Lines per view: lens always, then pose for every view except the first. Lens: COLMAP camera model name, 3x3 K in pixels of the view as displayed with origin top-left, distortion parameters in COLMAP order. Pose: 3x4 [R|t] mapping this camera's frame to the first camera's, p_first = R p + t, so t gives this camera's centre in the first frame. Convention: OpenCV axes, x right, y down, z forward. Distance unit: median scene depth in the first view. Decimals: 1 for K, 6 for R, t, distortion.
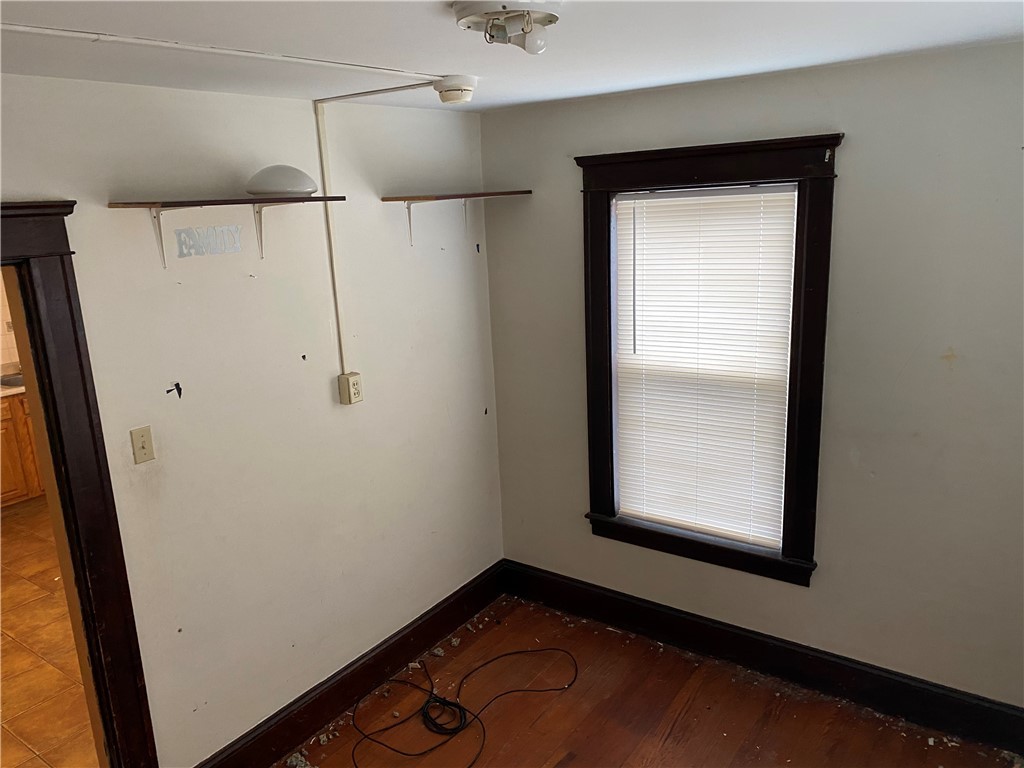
lens RADIAL K [[787.5, 0, 512.0], [0, 787.5, 384.0], [0, 0, 1]] dist [-0.006875, -0.006493]
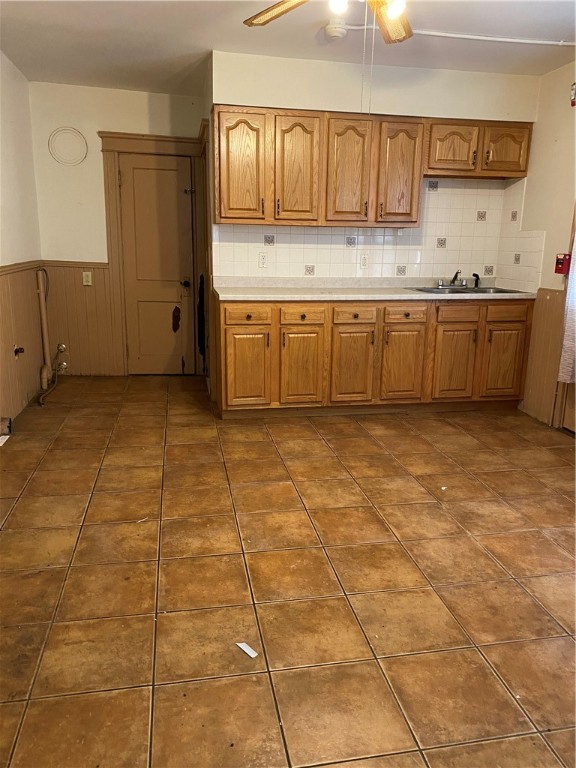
lens RADIAL K [[587.4, 0, 288.0], [0, 587.4, 384.0], [0, 0, 1]] dist [0.077706, -0.210435]
pose [[0.723440, 0.221218, -0.653985, -0.285930], [-0.210447, 0.972853, 0.096281, 0.101974], [0.657530, 0.067976, 0.750355, 0.355887]]
